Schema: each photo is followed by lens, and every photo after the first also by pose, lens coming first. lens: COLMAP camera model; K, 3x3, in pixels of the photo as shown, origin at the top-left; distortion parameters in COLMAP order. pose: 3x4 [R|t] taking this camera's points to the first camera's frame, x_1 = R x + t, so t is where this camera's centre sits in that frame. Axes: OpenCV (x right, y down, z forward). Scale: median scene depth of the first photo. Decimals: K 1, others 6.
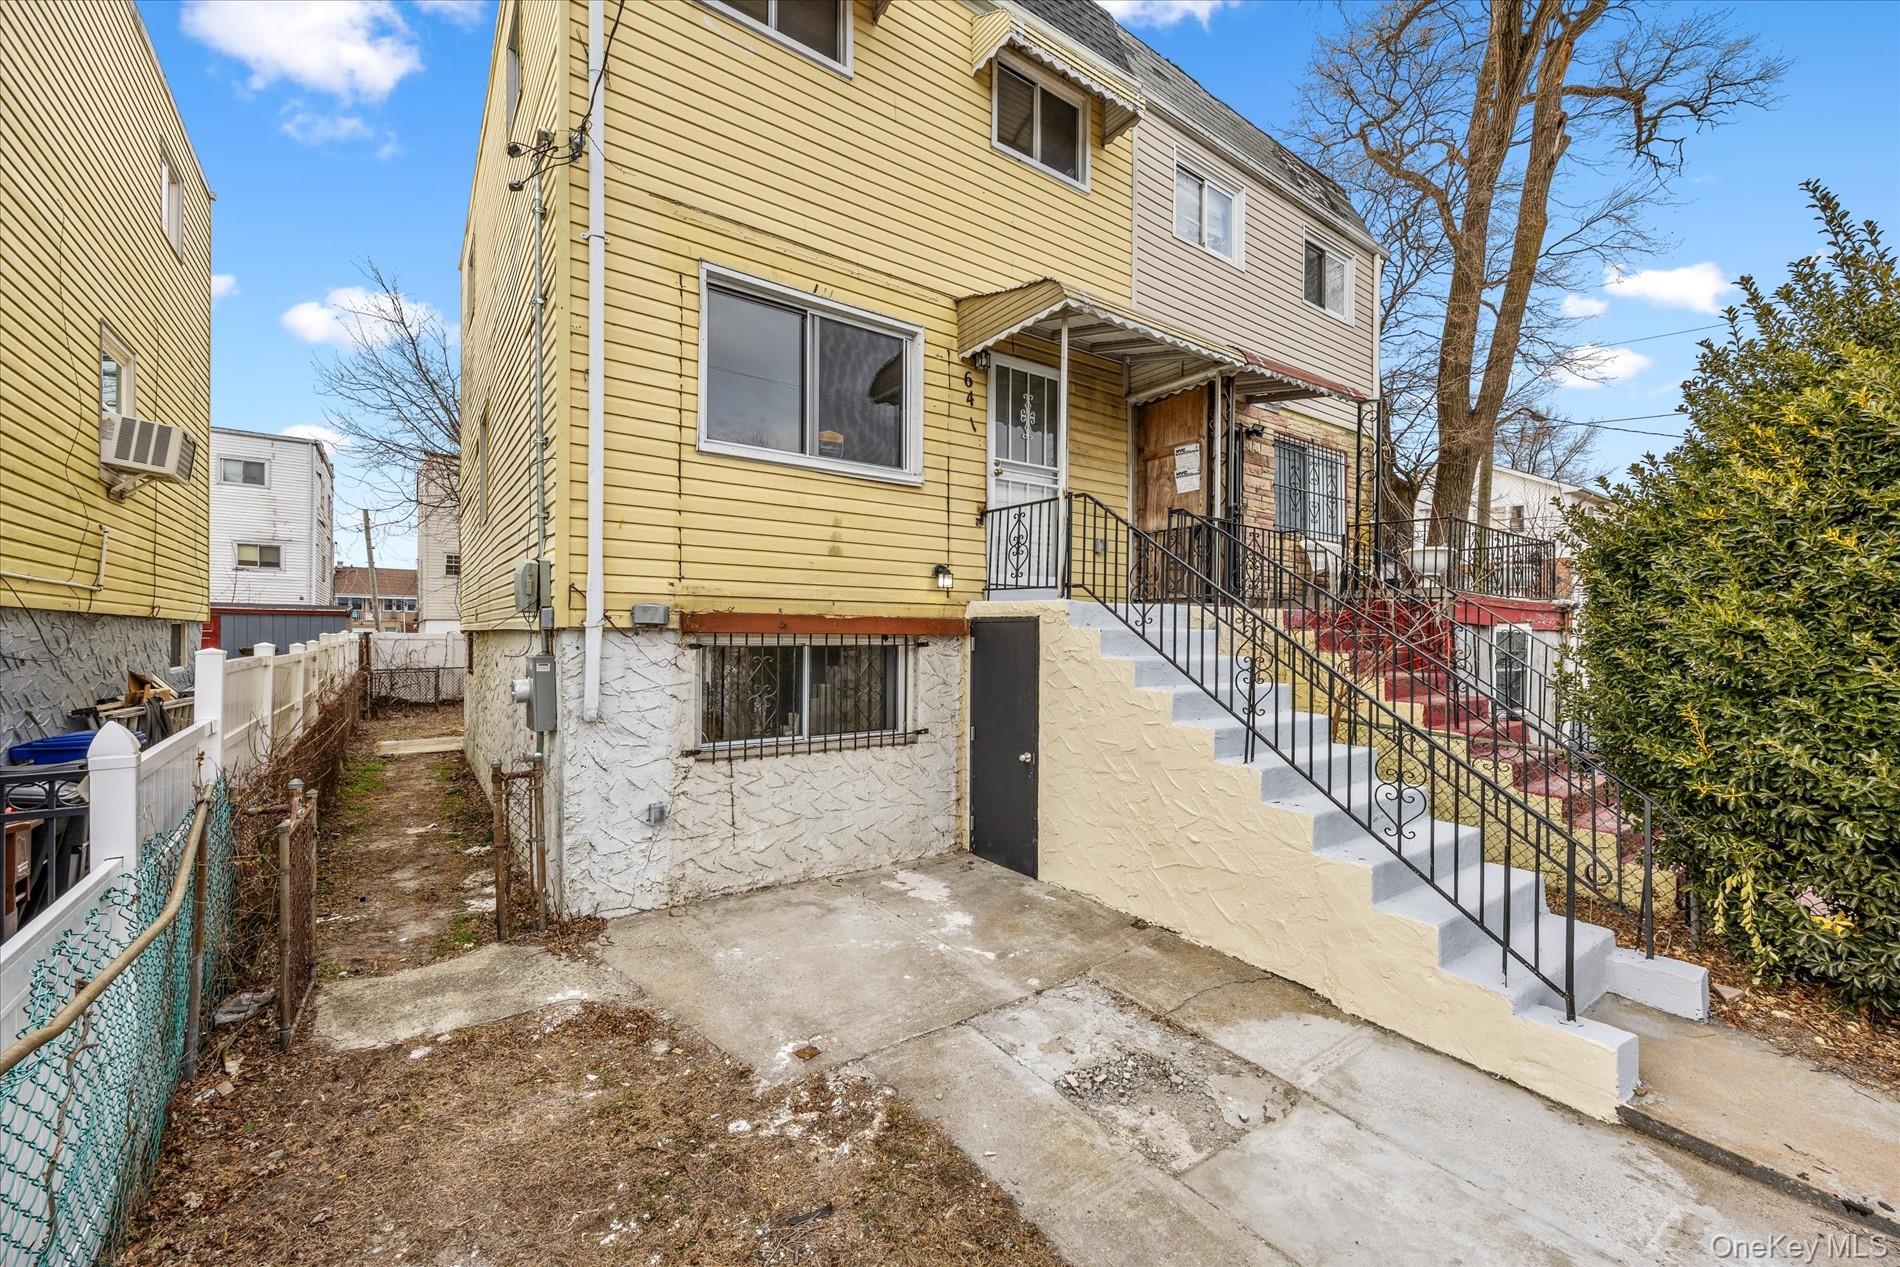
lens RADIAL K [[743.3, 0, 938.2], [0, 743.3, 634.2], [0, 0, 1]] dist [0.000734, 0.000151]
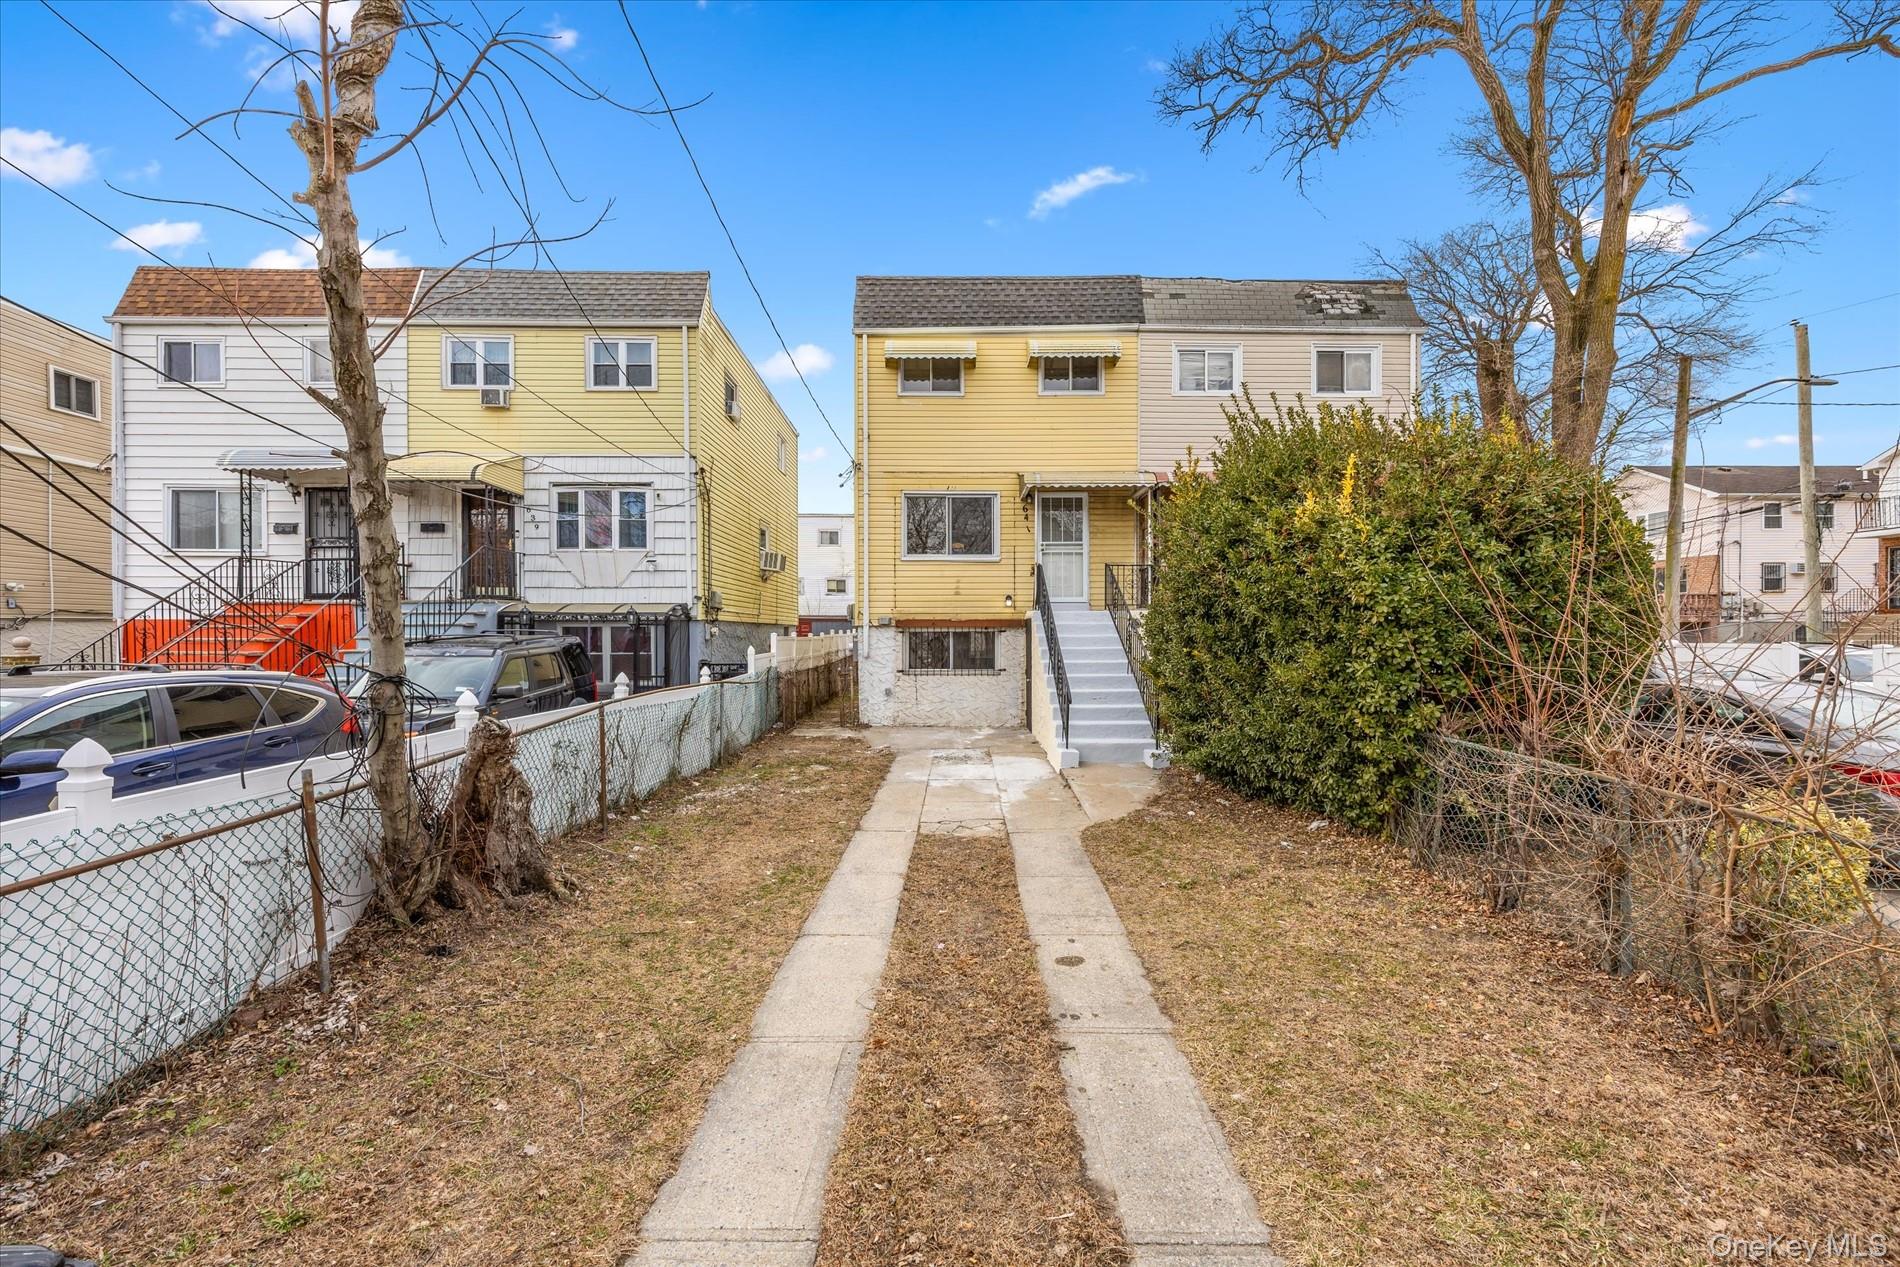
lens RADIAL K [[743.3, 0, 938.2], [0, 743.3, 634.2], [0, 0, 1]] dist [0.000734, 0.000151]
pose [[0.803553, -0.007503, -0.595186, 1.276696], [0.009593, 0.999954, 0.000346, 0.022379], [0.595156, -0.005987, 0.803588, -1.010381]]
